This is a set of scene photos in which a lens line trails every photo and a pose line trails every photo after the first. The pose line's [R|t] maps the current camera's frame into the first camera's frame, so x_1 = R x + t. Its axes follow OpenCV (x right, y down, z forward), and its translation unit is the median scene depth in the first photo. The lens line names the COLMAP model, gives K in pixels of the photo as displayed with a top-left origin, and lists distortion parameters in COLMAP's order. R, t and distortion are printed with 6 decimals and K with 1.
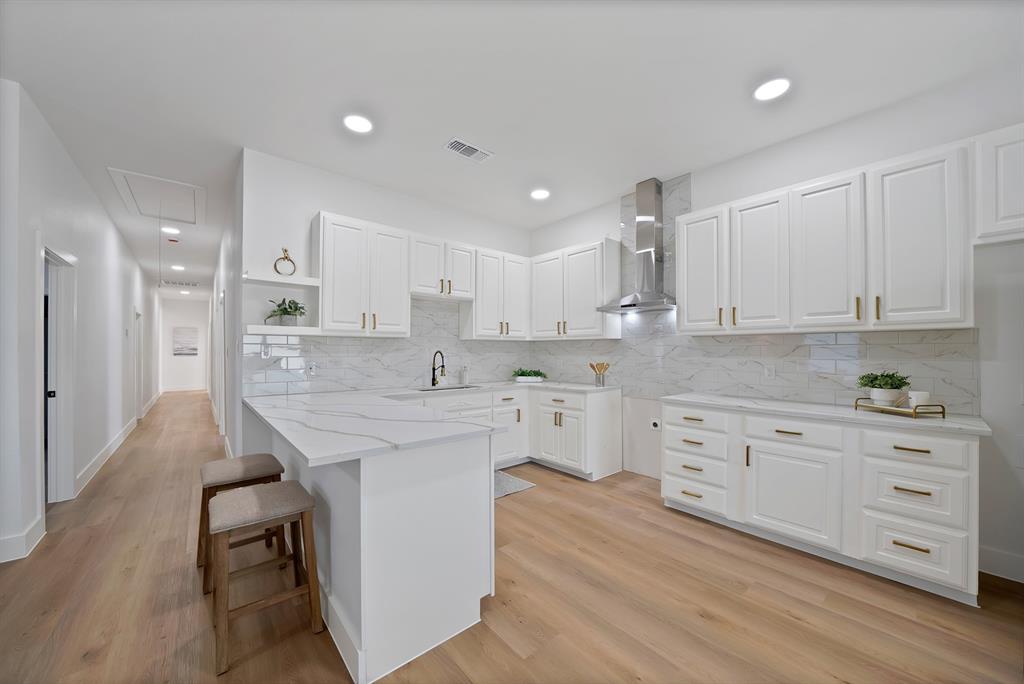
lens RADIAL K [[370.0, 0, 510.3], [0, 370.0, 347.1], [0, 0, 1]] dist [-0.024497, 0.002108]
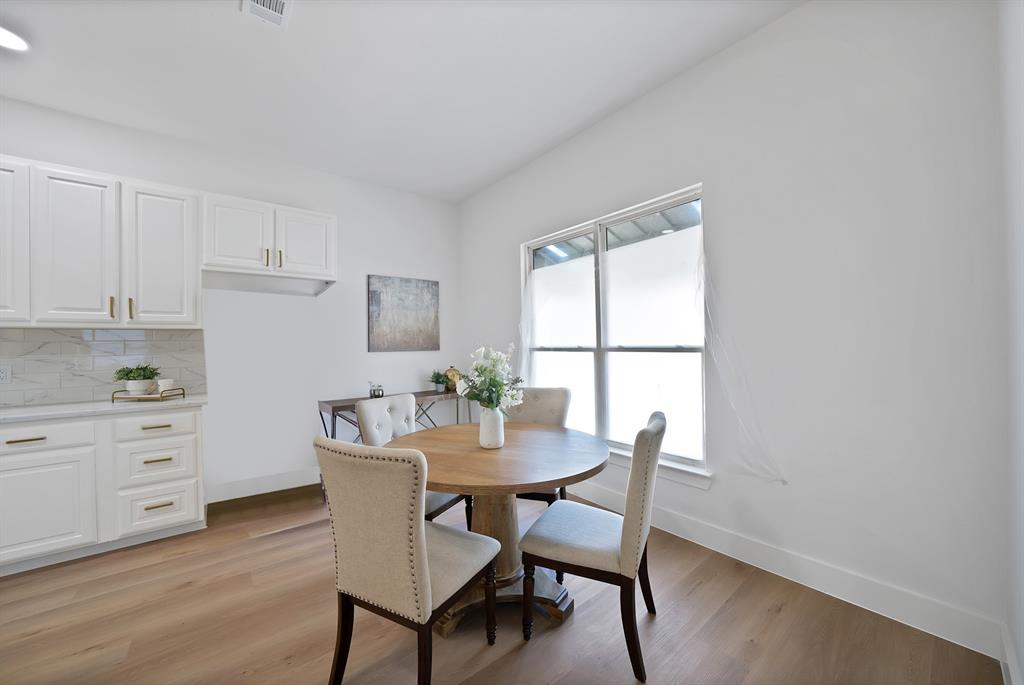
lens RADIAL K [[370.0, 0, 509.5], [0, 370.0, 344.4], [0, 0, 1]] dist [-0.024497, 0.002108]
pose [[0.031693, -0.007448, 0.999470, -0.044379], [0.001853, 0.999971, 0.007393, -0.002266], [-0.999496, 0.001617, 0.031706, -0.145969]]
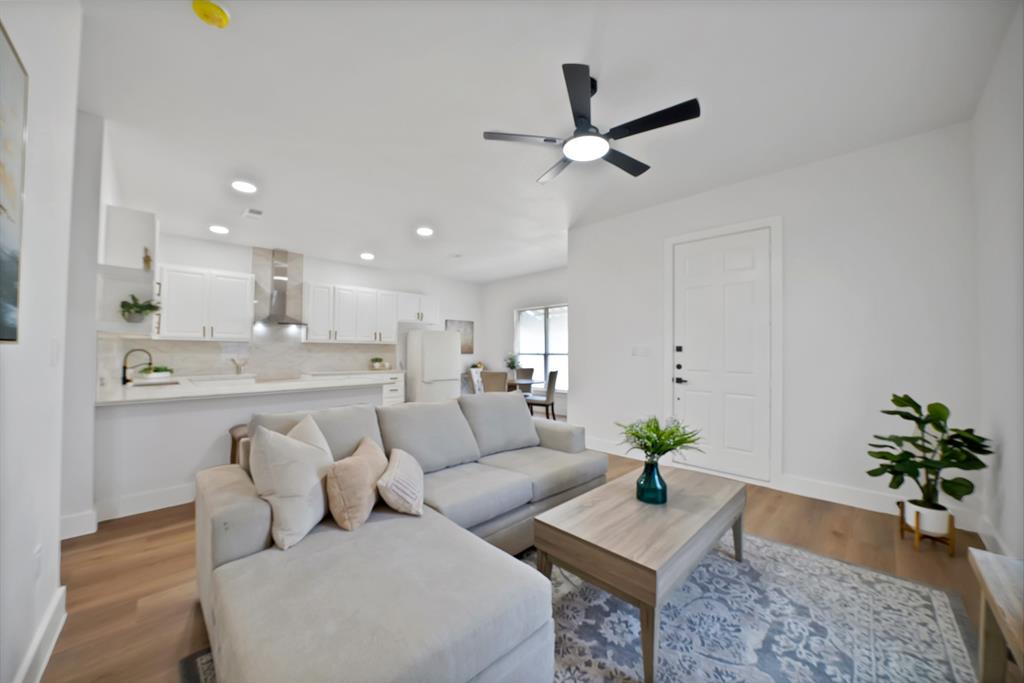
lens RADIAL K [[370.0, 0, 511.8], [0, 370.0, 346.9], [0, 0, 1]] dist [-0.024497, 0.002108]
pose [[-0.070036, 0.009685, 0.997497, -1.568423], [-0.015452, 0.999822, -0.010792, -0.001189], [-0.997425, -0.016169, -0.069874, 0.059653]]
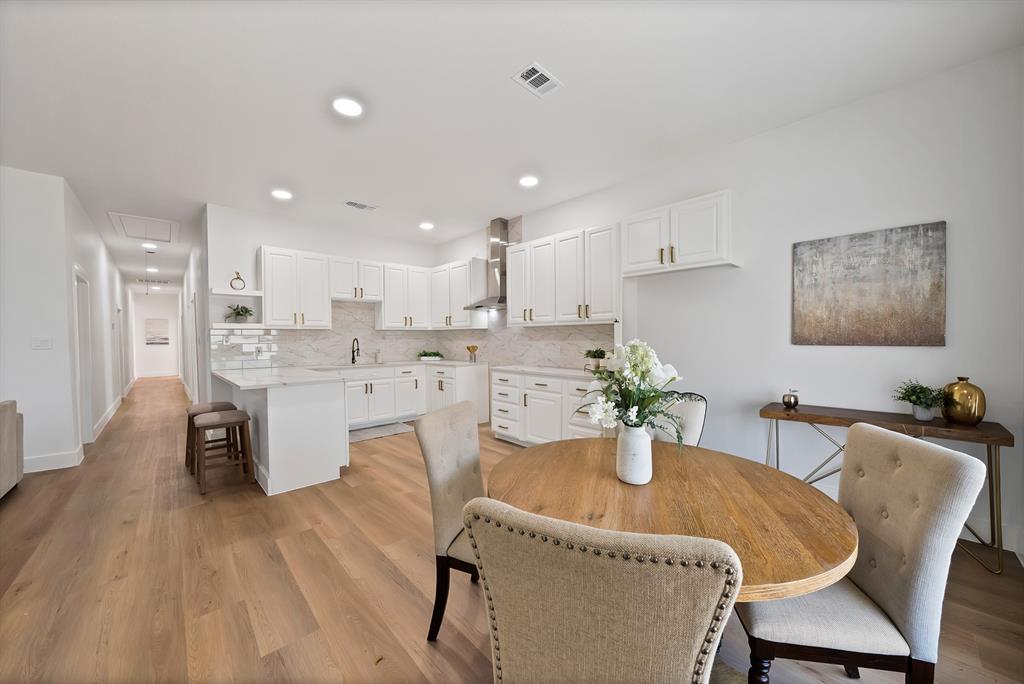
lens RADIAL K [[370.0, 0, 508.3], [0, 370.0, 342.1], [0, 0, 1]] dist [-0.024497, 0.002108]
pose [[0.998648, -0.010799, 0.050853, 0.388085], [0.009565, 0.999655, 0.024444, -0.005706], [-0.051099, -0.023924, 0.998407, -0.523690]]
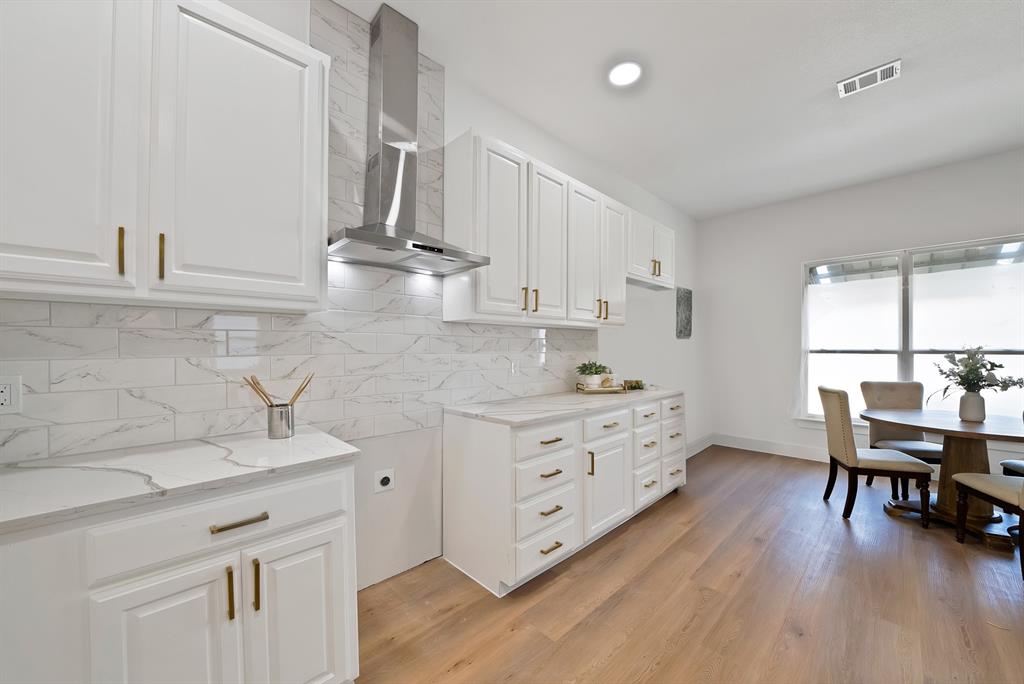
lens RADIAL K [[370.0, 0, 500.9], [0, 370.0, 351.1], [0, 0, 1]] dist [-0.024497, 0.002108]
pose [[-0.049170, -0.011884, 0.998720, -0.175575], [-0.010411, 0.999881, 0.011385, 0.015773], [-0.998736, -0.009838, -0.049288, 1.001515]]
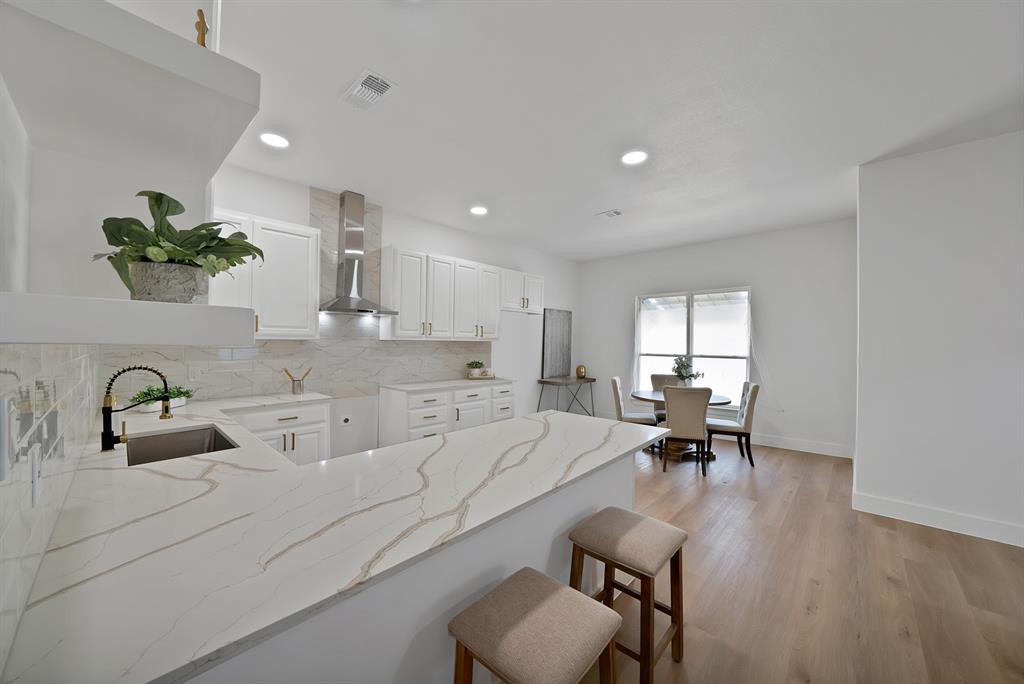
lens RADIAL K [[370.0, 0, 510.0], [0, 370.0, 344.6], [0, 0, 1]] dist [-0.024497, 0.002108]
pose [[-0.107949, -0.011953, 0.994085, -0.844440], [-0.022066, 0.999710, 0.009624, -0.037514], [-0.993911, -0.020897, -0.108182, 0.752870]]
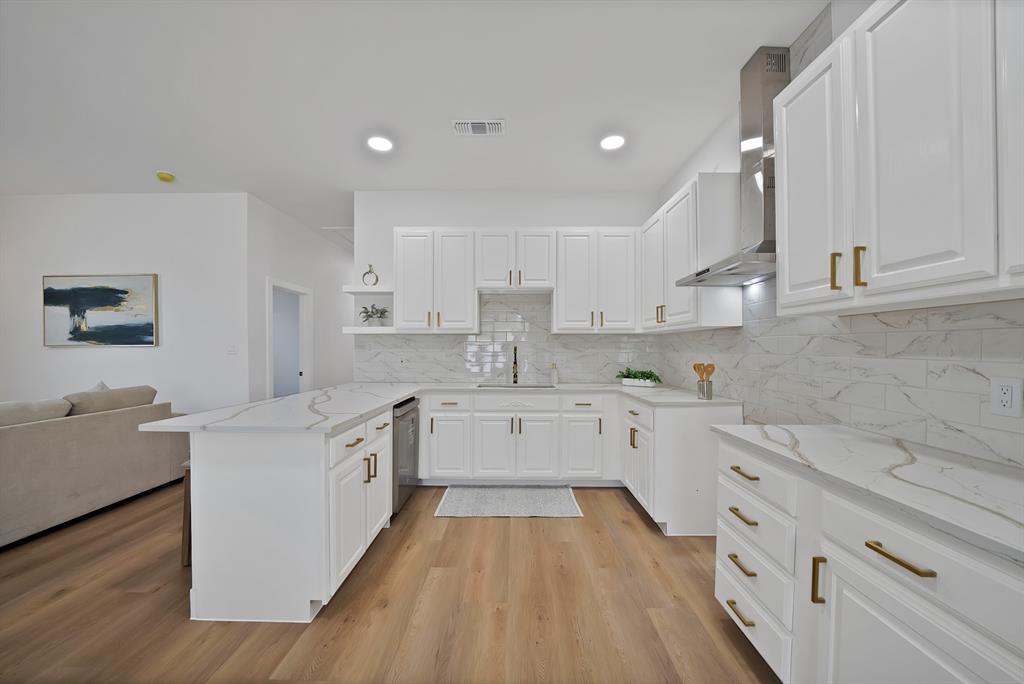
lens RADIAL K [[370.0, 0, 509.7], [0, 370.0, 346.9], [0, 0, 1]] dist [-0.024497, 0.002108]
pose [[0.755649, -0.003508, -0.654967, 0.518648], [0.008231, 0.999958, 0.004140, 0.008733], [0.654925, -0.008519, 0.755646, 0.341333]]
